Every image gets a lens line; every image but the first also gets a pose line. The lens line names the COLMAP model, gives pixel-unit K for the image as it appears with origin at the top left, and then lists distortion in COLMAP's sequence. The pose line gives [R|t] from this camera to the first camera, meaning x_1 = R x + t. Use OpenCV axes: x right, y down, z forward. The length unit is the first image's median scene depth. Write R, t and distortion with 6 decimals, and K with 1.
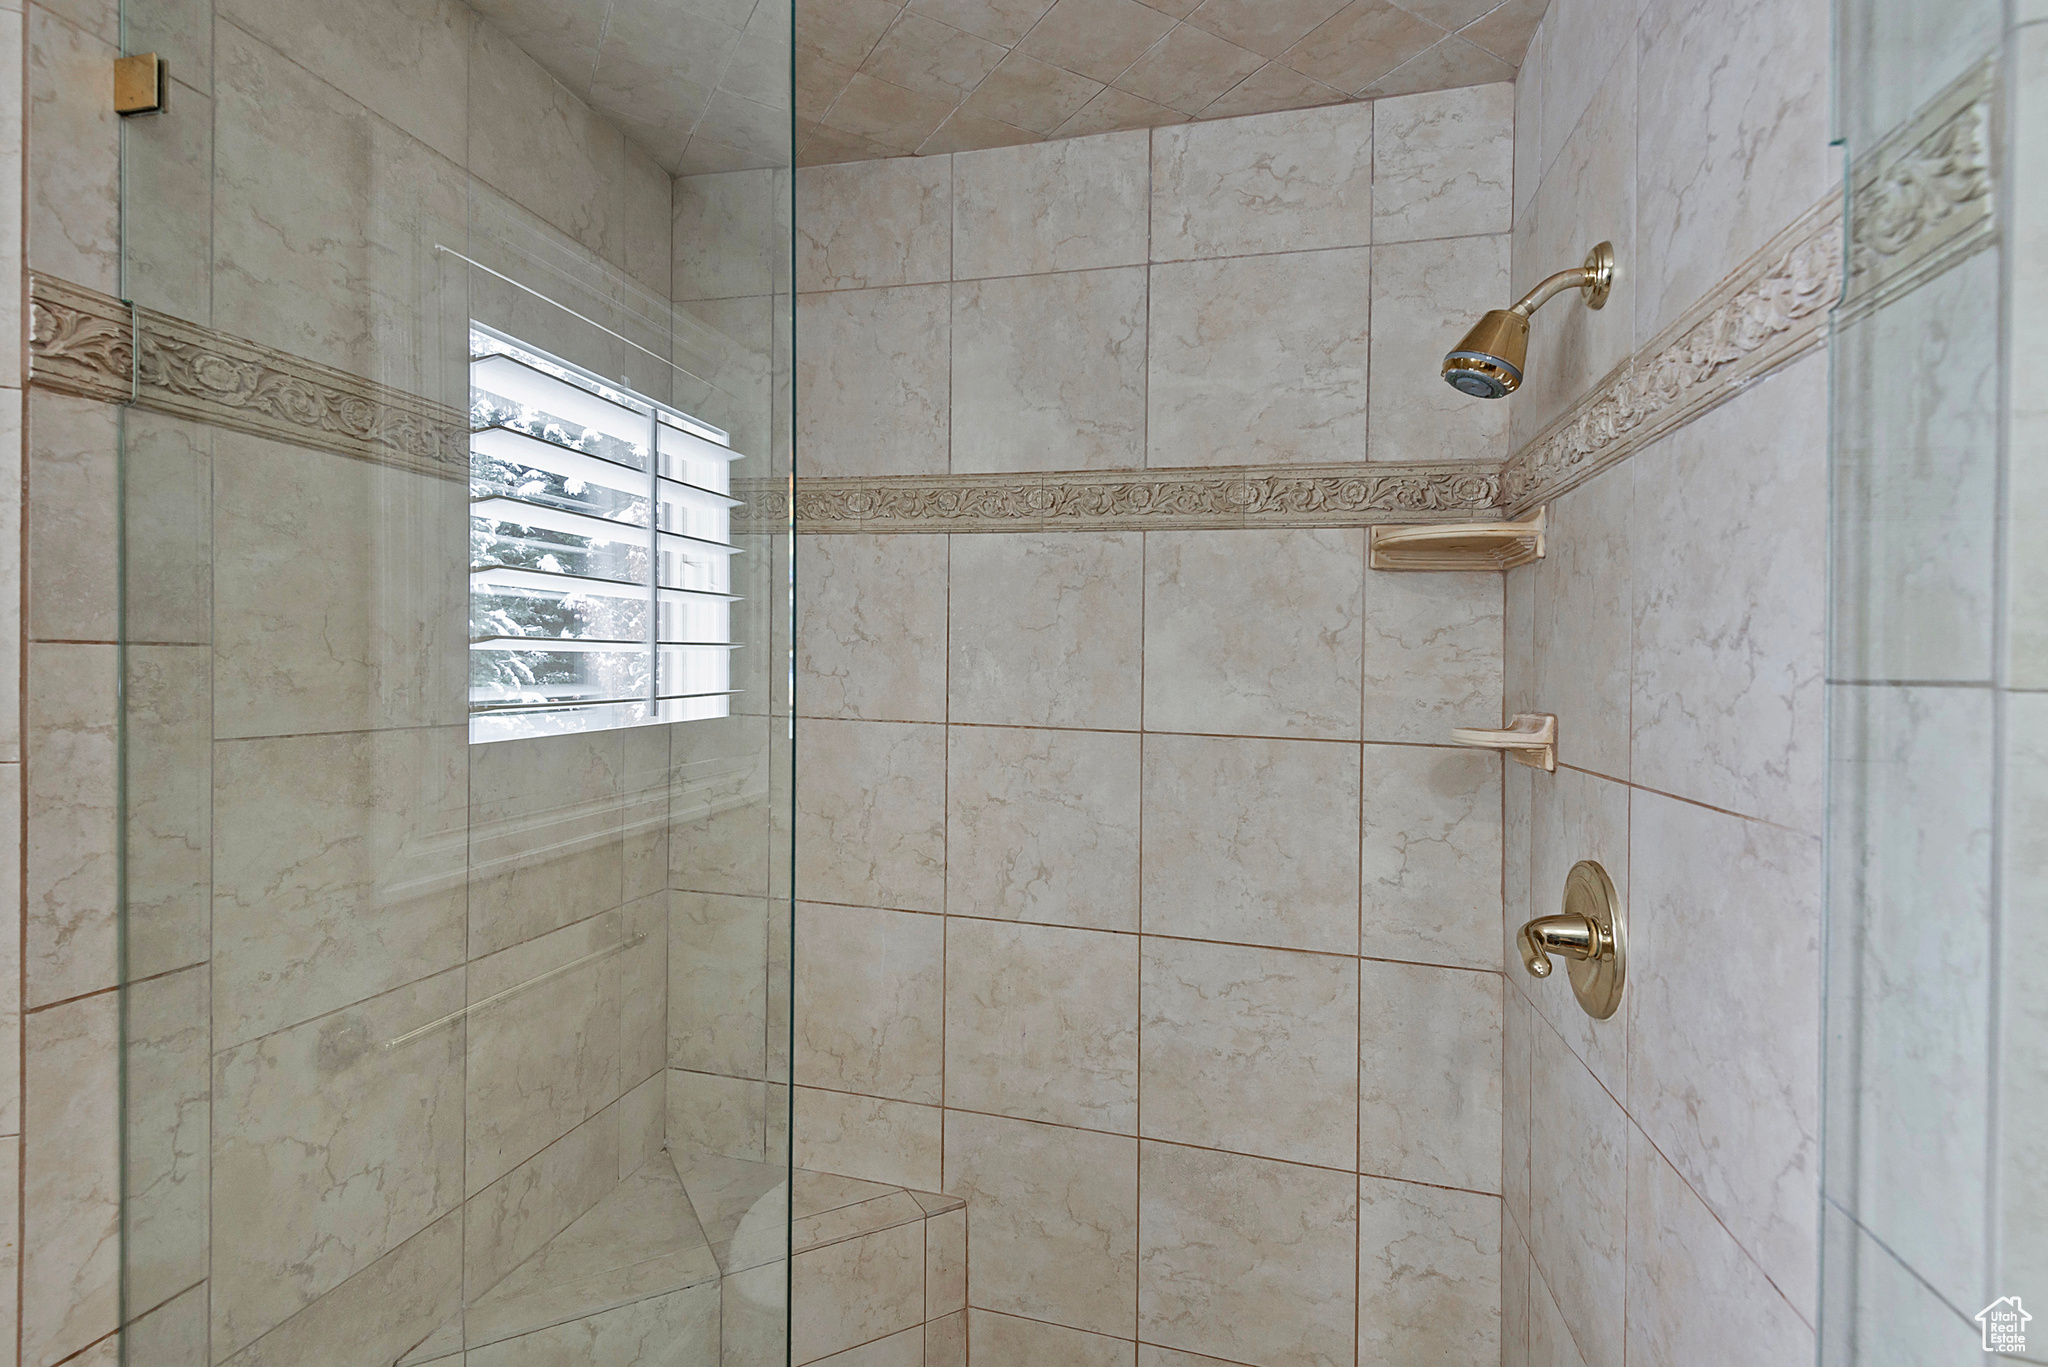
lens RADIAL K [[946.2, 0, 1021.3], [0, 946.2, 675.8], [0, 0, 1]] dist [0.001102, 0.000625]
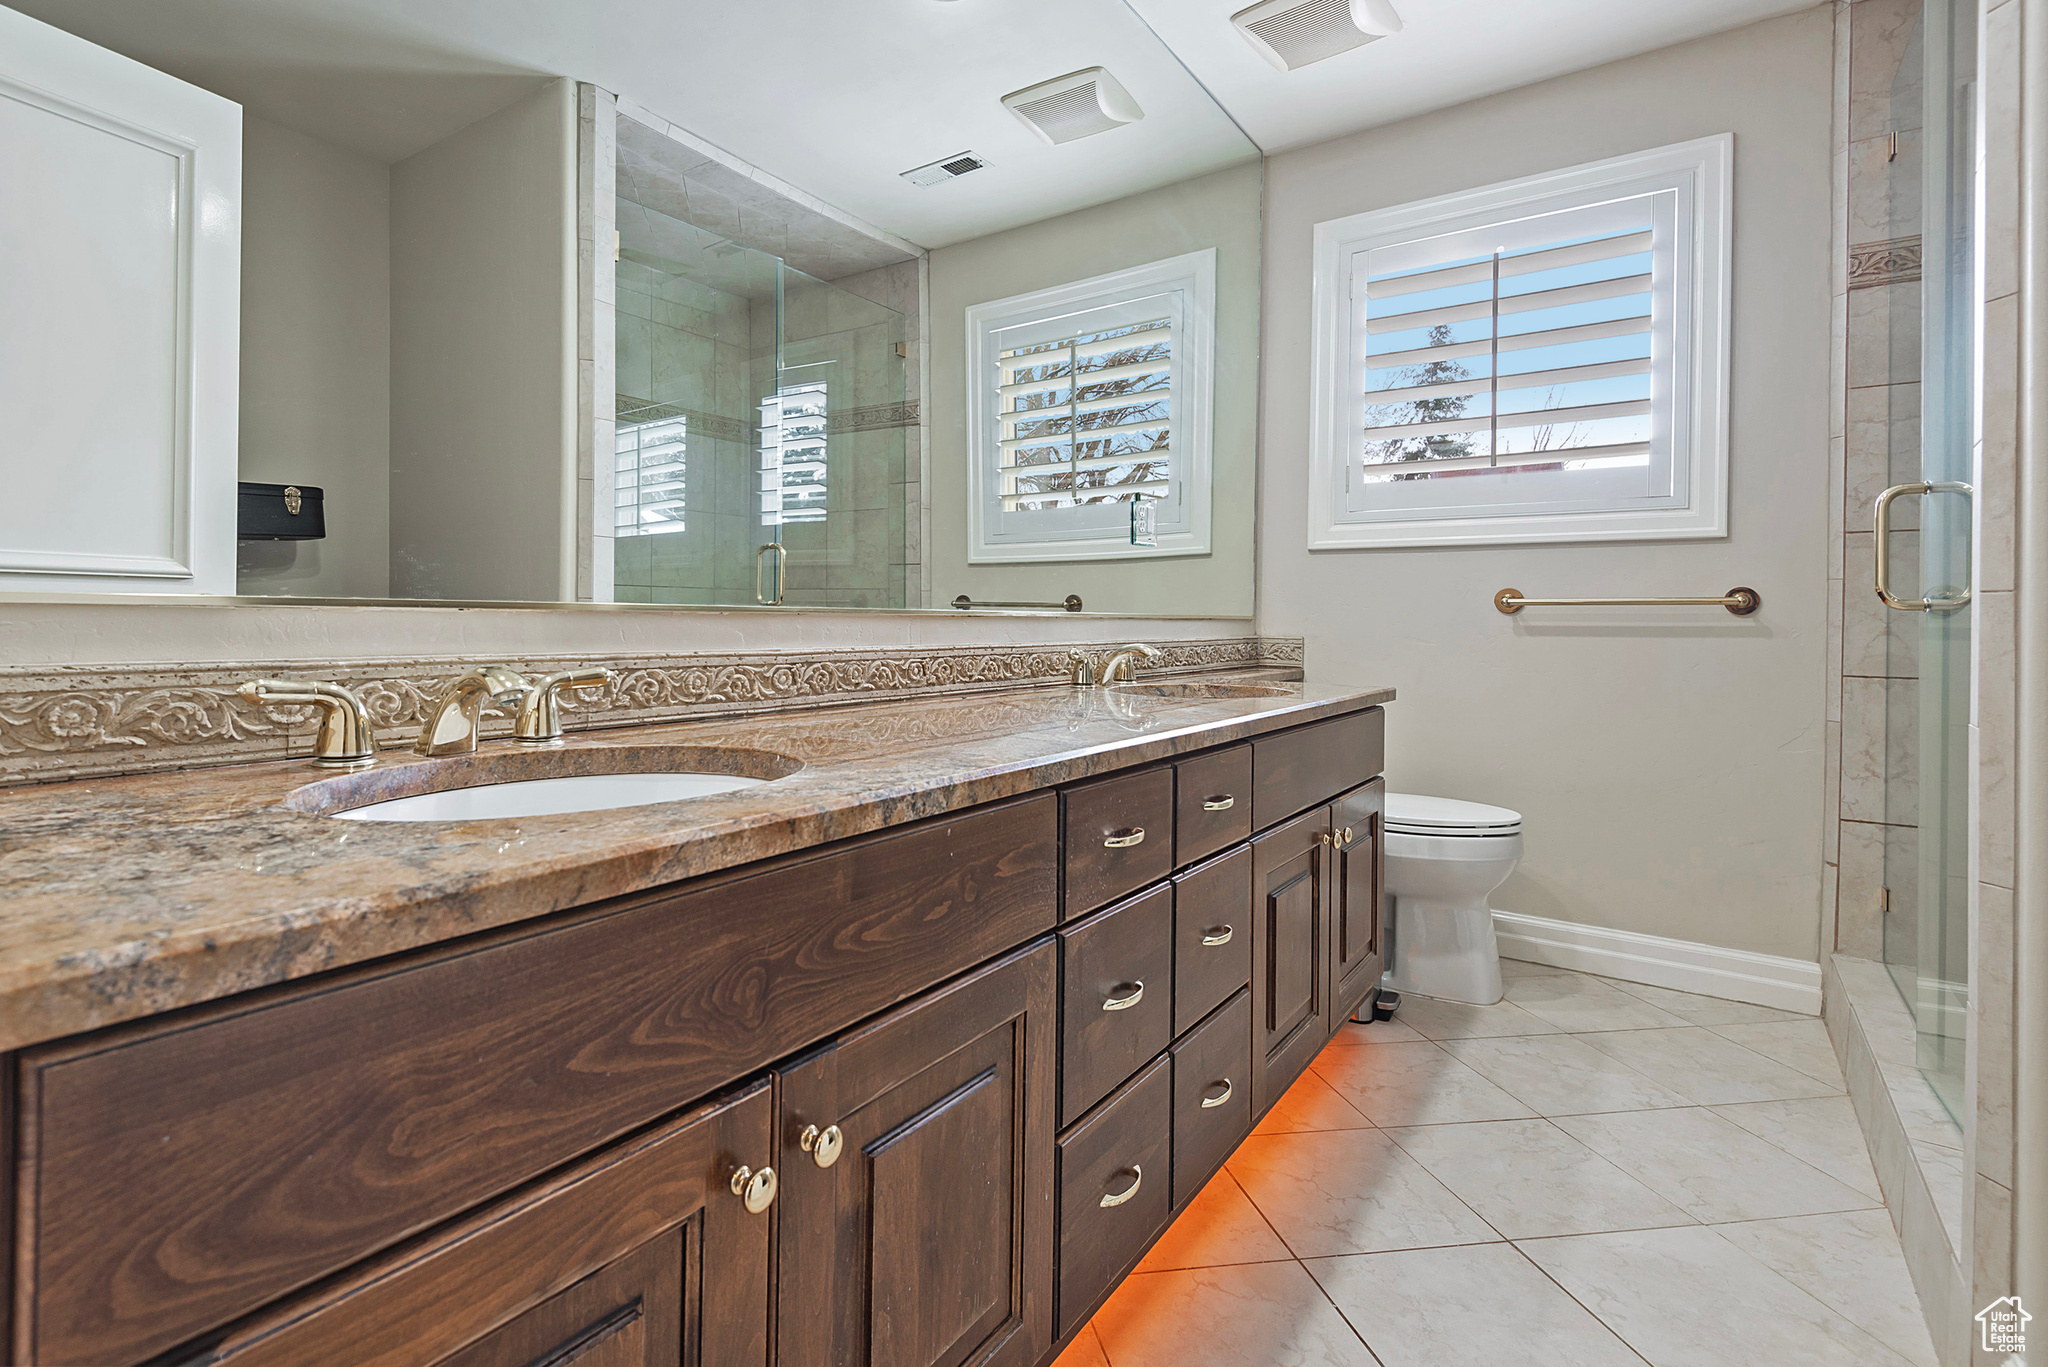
lens RADIAL K [[946.2, 0, 1041.4], [0, 946.2, 623.3], [0, 0, 1]] dist [0.001102, 0.000625]
pose [[-0.344634, -0.005278, -0.938722, 2.068233], [-0.014649, 0.999893, -0.000244, 0.614843], [0.938623, 0.013667, -0.344674, -0.166180]]
